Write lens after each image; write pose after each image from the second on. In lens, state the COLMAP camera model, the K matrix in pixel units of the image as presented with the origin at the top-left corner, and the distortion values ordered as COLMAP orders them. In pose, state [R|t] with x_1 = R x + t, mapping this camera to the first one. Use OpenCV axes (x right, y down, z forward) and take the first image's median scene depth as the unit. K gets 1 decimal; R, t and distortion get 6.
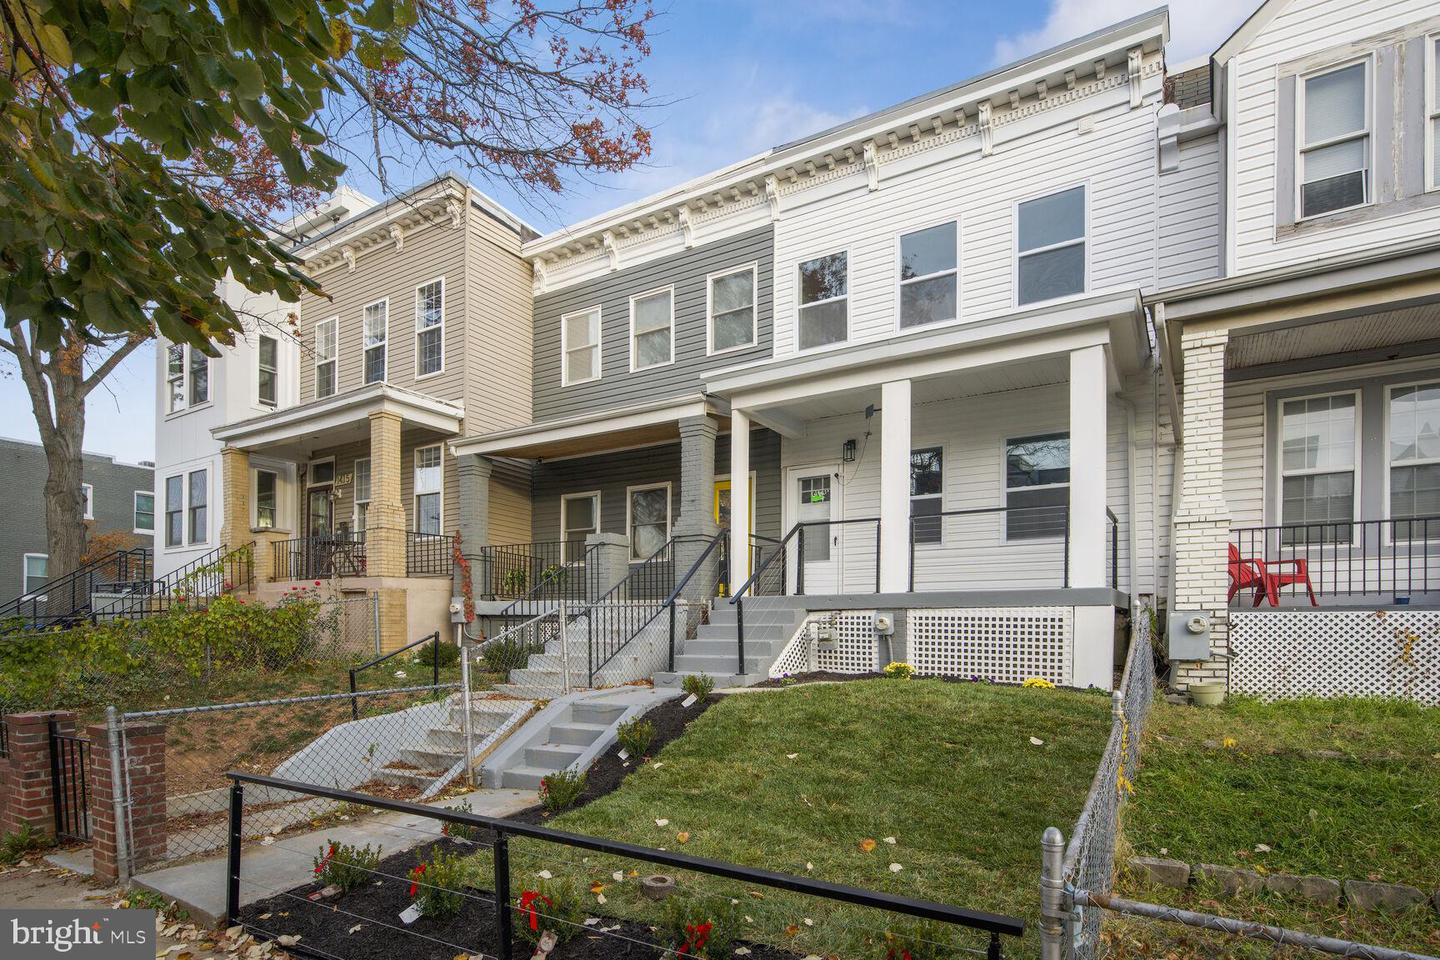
lens RADIAL K [[746.8, 0, 723.7], [0, 746.8, 503.0], [0, 0, 1]] dist [0.001541, 0.000437]
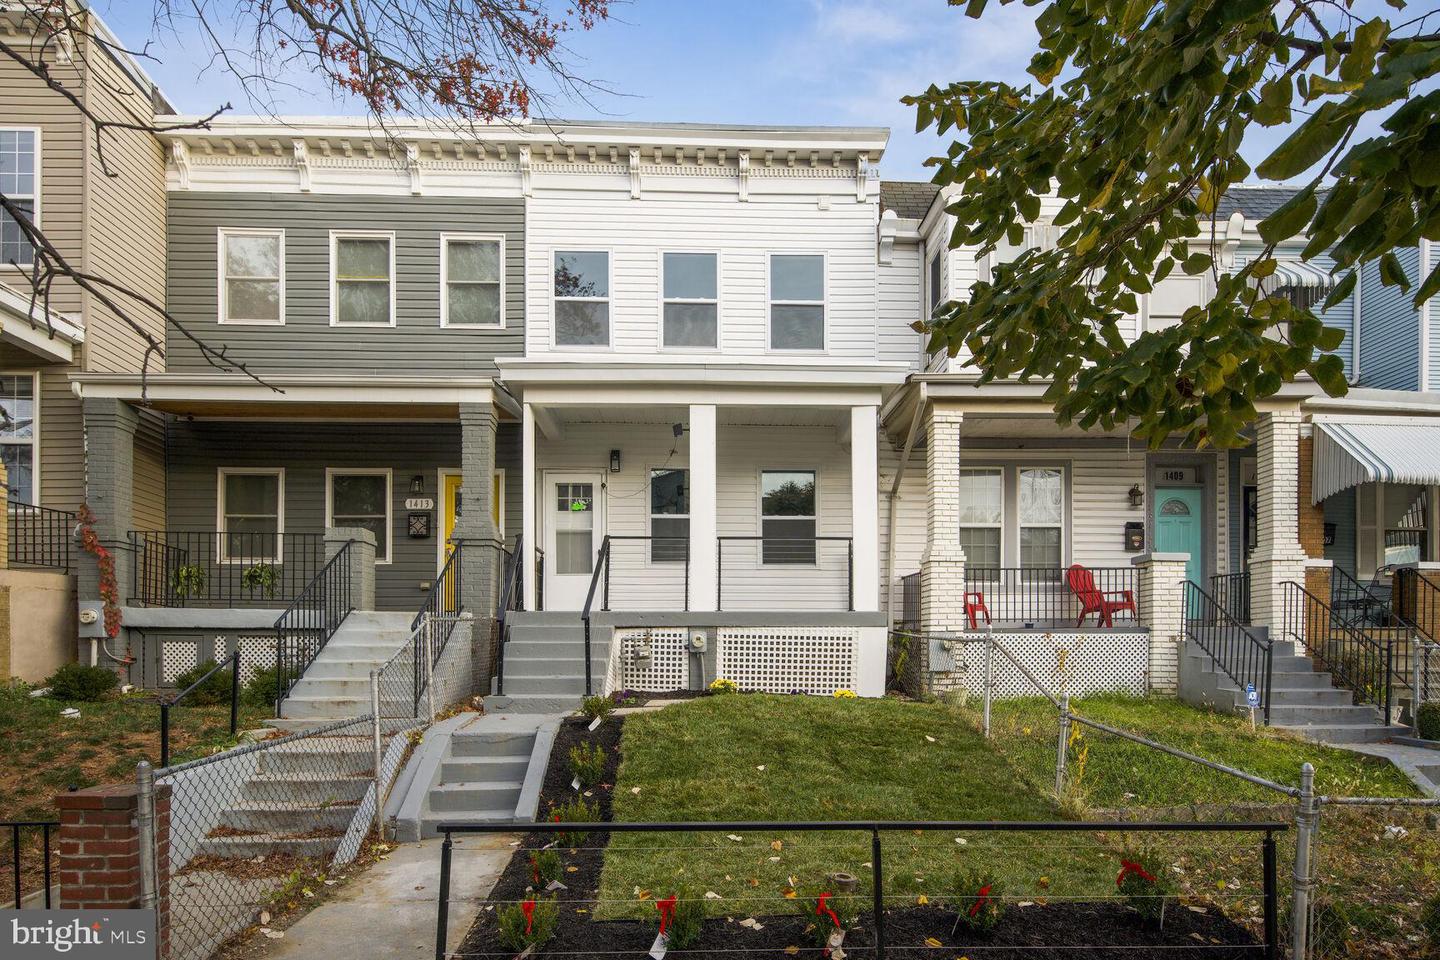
lens RADIAL K [[834.9, 0, 720.0], [0, 834.9, 480.0], [0, 0, 1]] dist [-0.002022, 0.001152]
pose [[0.827523, 0.109362, 0.550677, -0.381689], [-0.093335, 0.993994, -0.057144, 0.004128], [-0.553619, -0.004109, 0.832760, 0.030334]]
